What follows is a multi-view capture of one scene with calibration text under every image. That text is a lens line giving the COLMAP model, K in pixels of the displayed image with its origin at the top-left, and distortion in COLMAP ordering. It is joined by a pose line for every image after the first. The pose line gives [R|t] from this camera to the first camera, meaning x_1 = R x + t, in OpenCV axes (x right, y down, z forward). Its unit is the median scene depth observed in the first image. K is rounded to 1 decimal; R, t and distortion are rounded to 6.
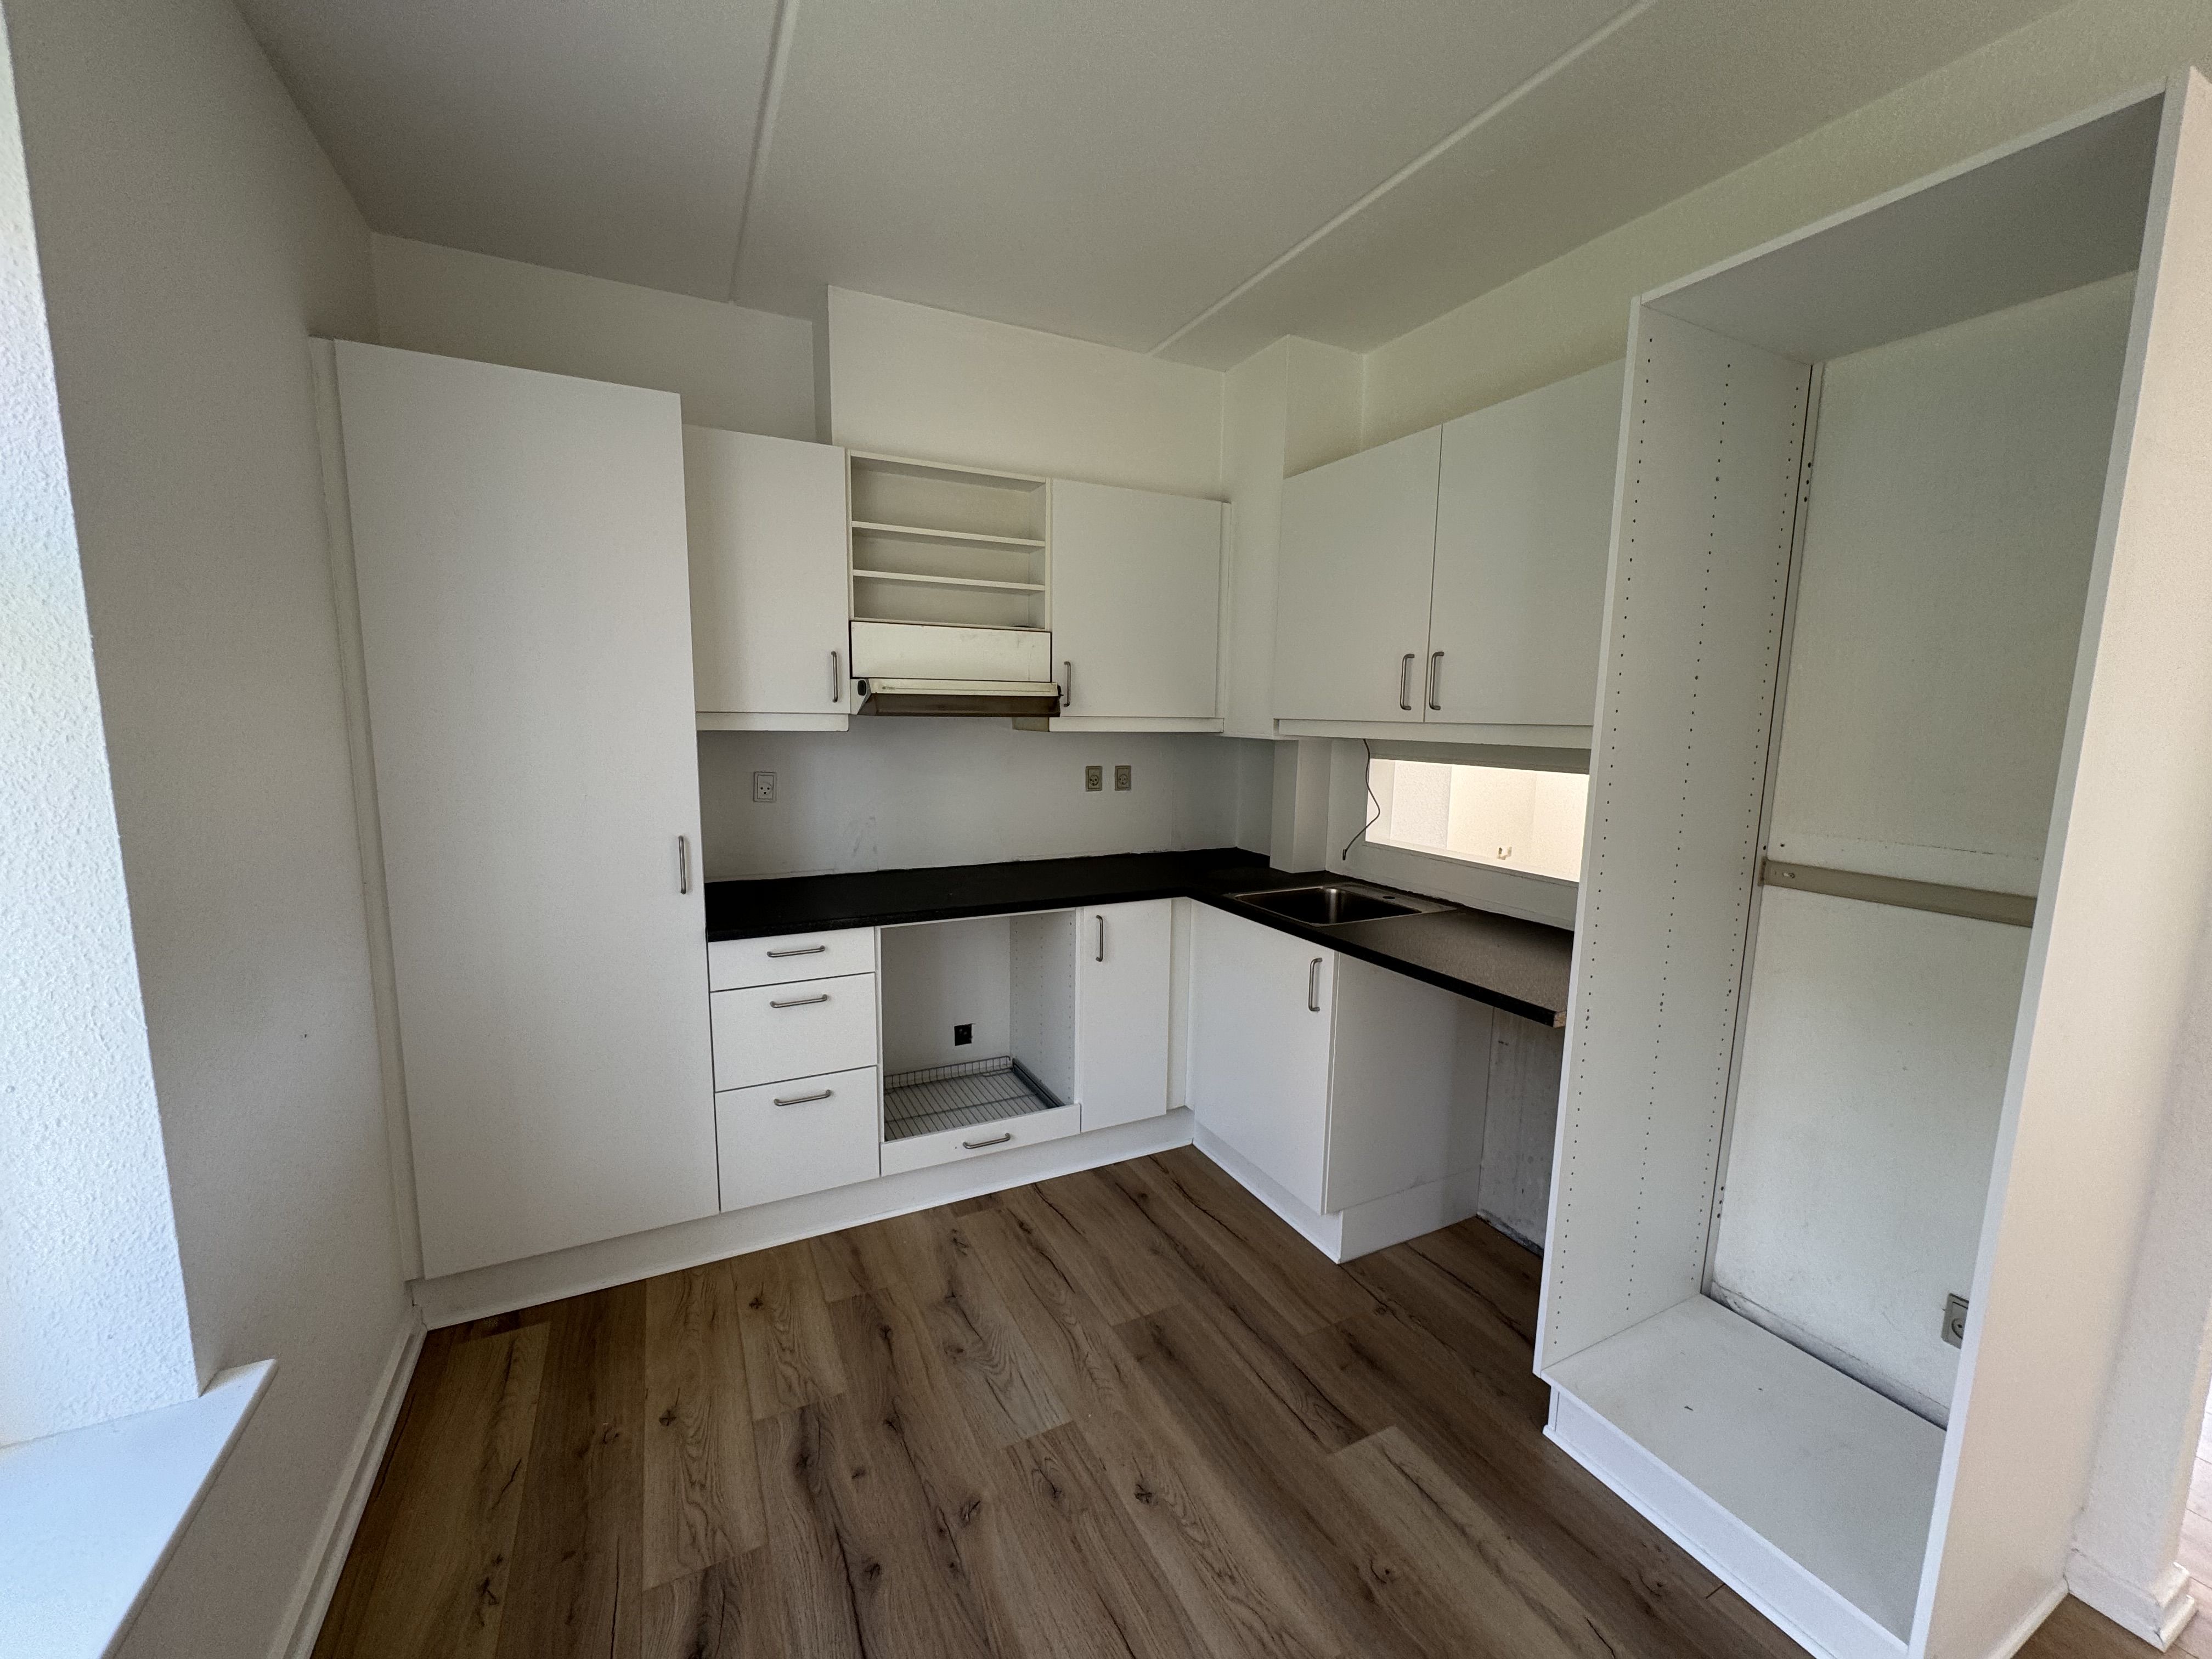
lens RADIAL K [[878.8, 0, 1110.8], [0, 878.8, 830.8], [0, 0, 1]] dist [-0.002069, -0.000174]
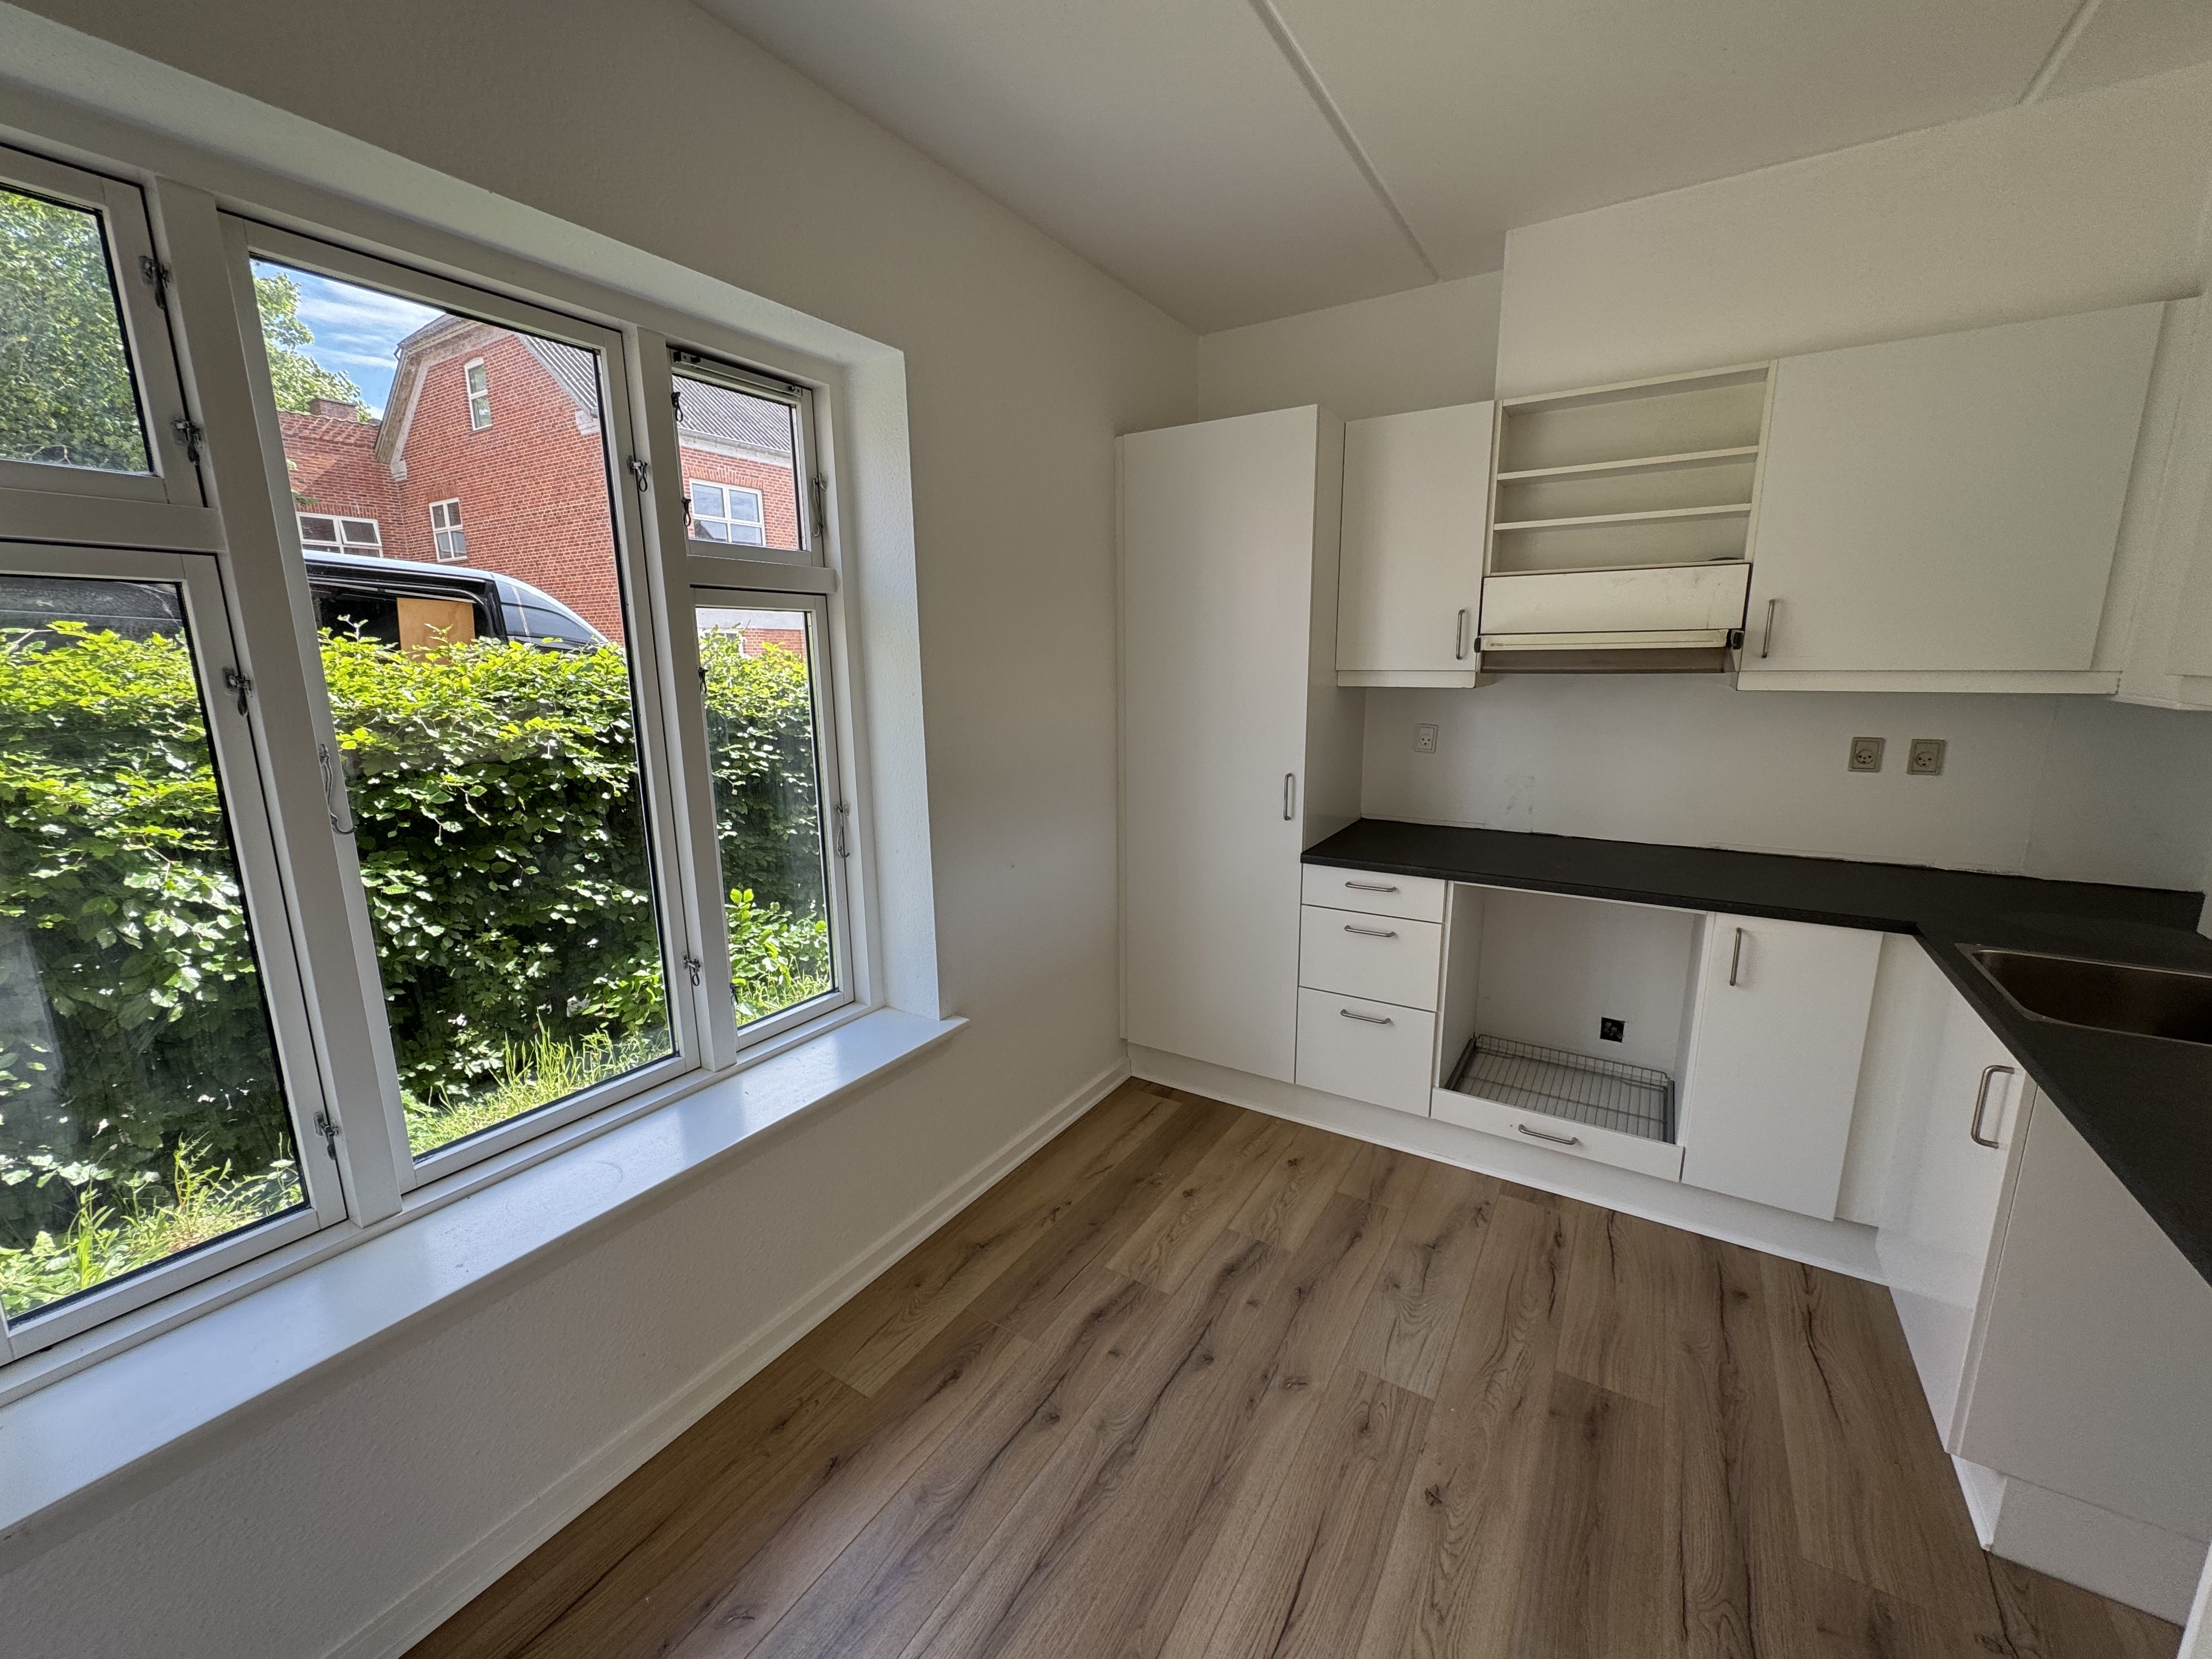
lens RADIAL K [[878.8, 0, 1110.8], [0, 878.8, 830.8], [0, 0, 1]] dist [-0.002069, -0.000174]
pose [[0.515988, 0.148117, -0.843693, 0.383519], [-0.096209, 0.988726, 0.114740, -0.028258], [0.851176, 0.021966, 0.524420, 0.122927]]
